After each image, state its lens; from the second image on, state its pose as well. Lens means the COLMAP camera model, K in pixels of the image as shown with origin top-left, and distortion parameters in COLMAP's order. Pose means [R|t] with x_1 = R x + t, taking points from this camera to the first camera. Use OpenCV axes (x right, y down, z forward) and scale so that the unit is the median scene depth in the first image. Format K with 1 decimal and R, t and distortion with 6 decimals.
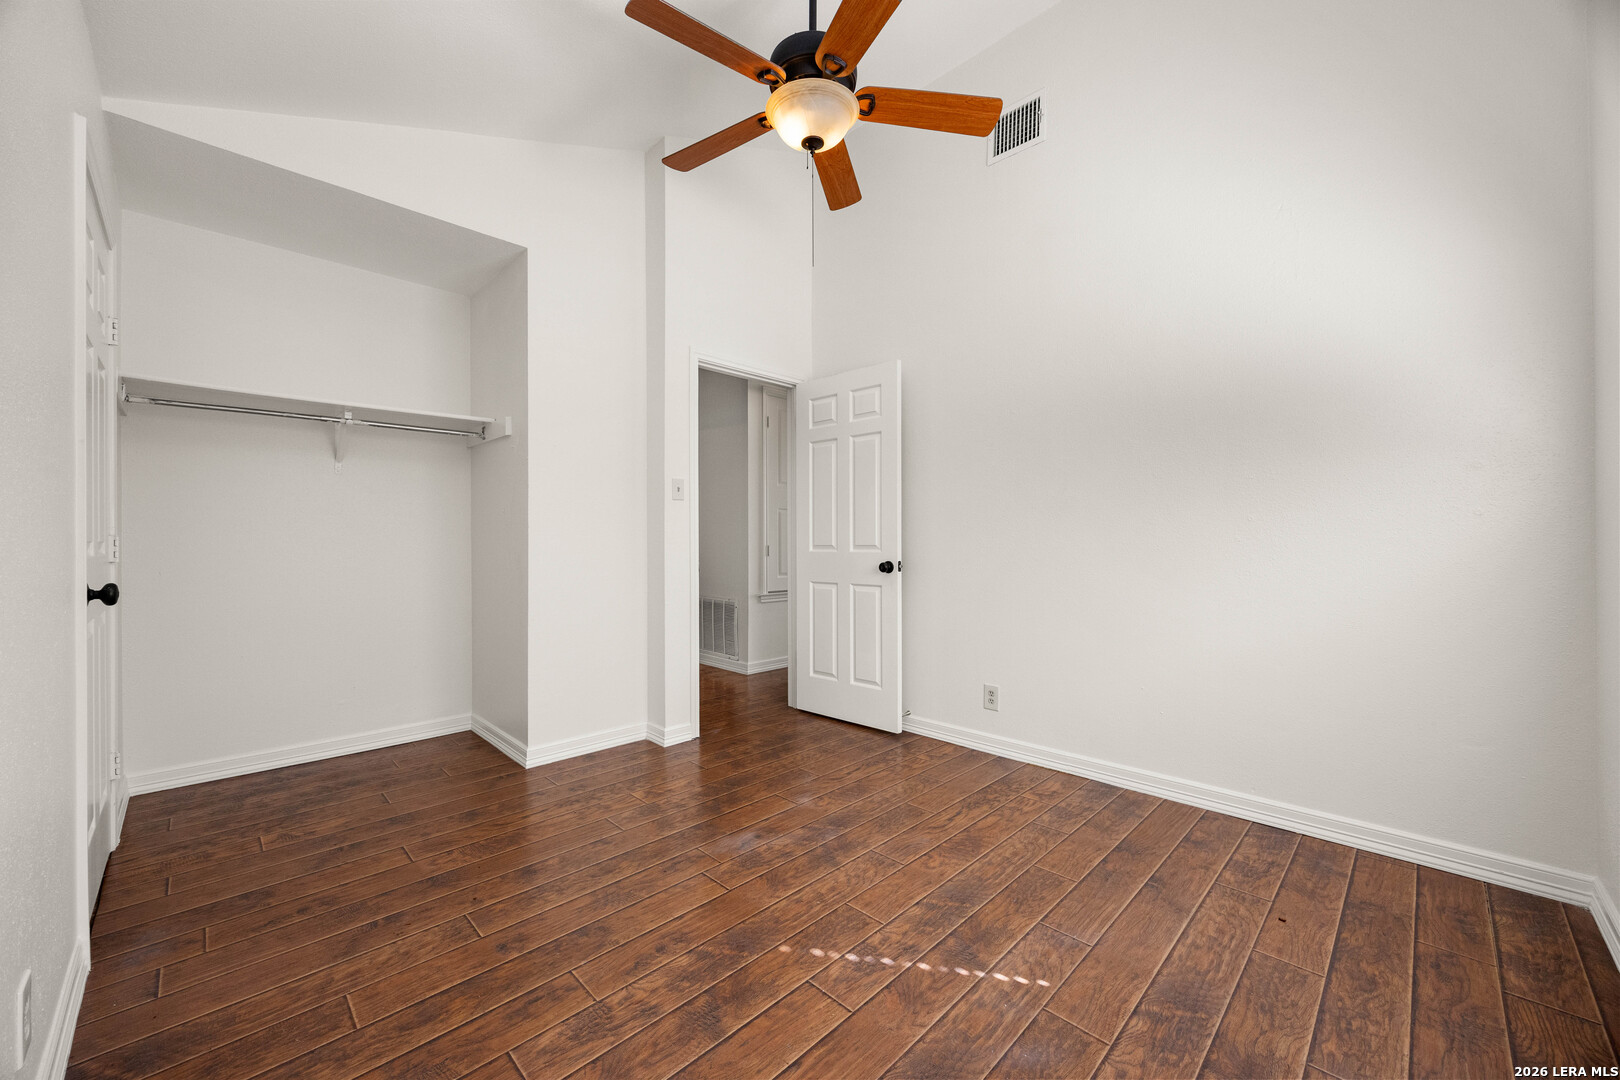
lens RADIAL K [[628.1, 0, 805.0], [0, 628.1, 543.6], [0, 0, 1]] dist [0.000049, -0.000623]
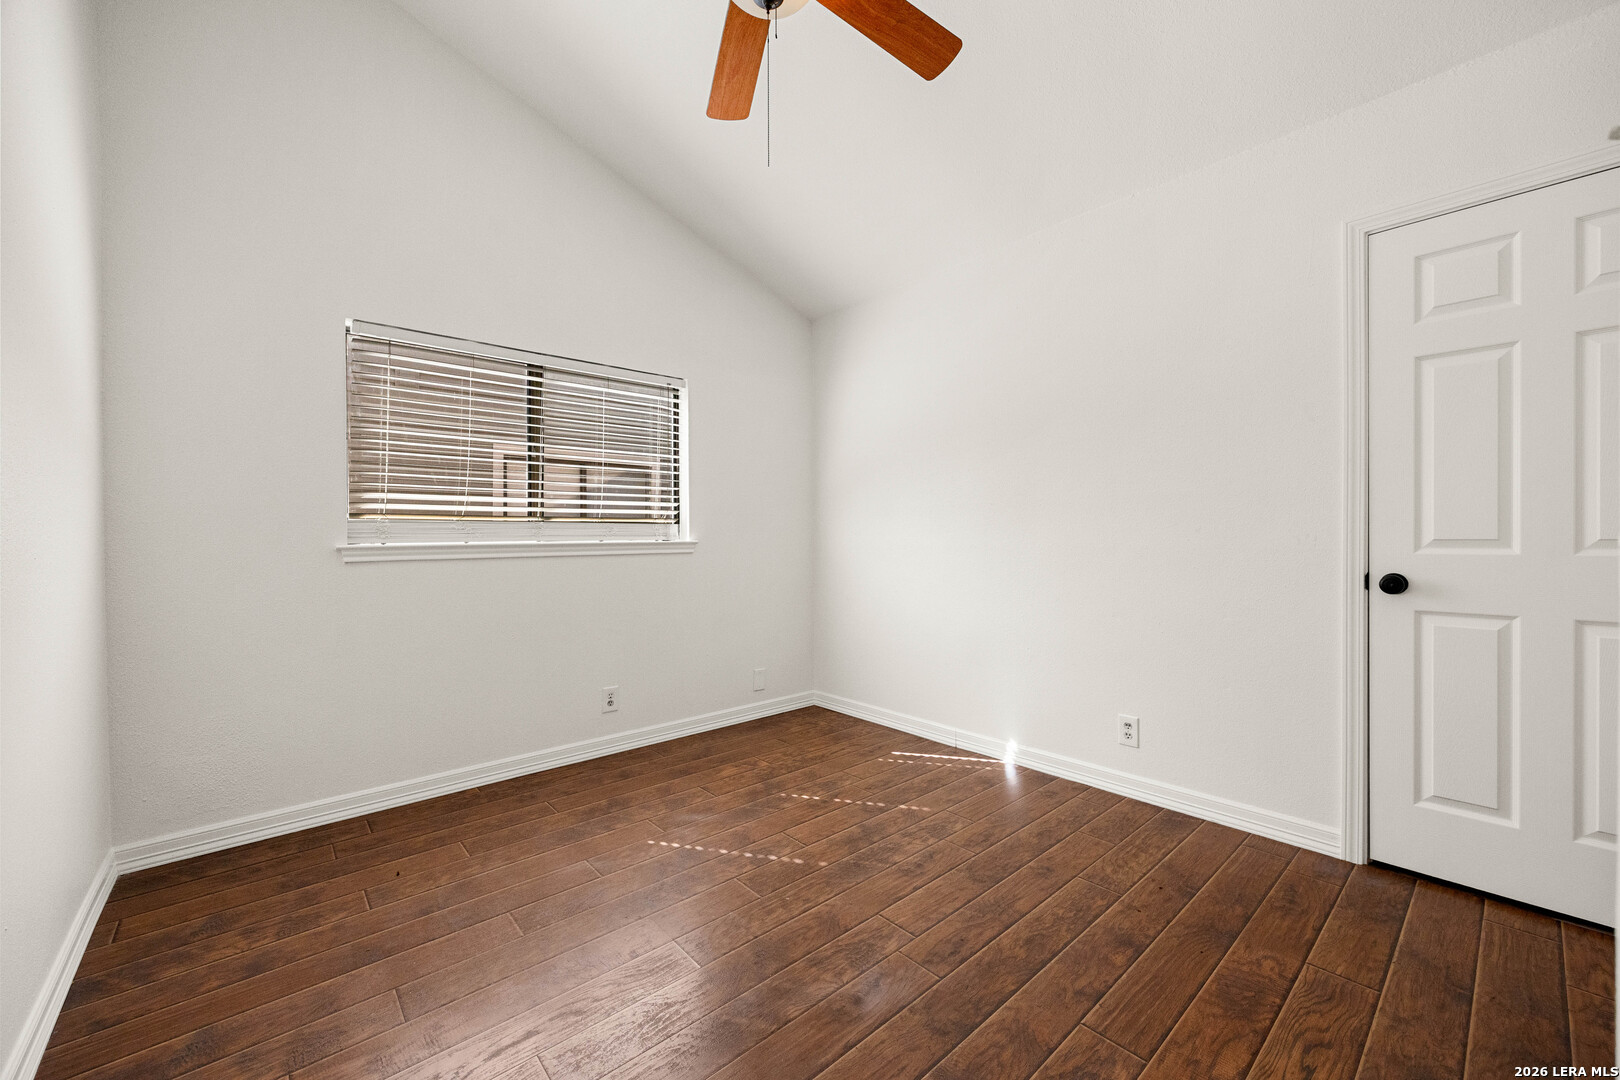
lens RADIAL K [[628.1, 0, 813.8], [0, 628.1, 528.7], [0, 0, 1]] dist [0.000049, -0.000623]
pose [[-0.997693, 0.014351, 0.066347, -0.103447], [0.013404, 0.999802, -0.014703, -0.019909], [-0.066545, -0.013780, -0.997688, 2.149679]]
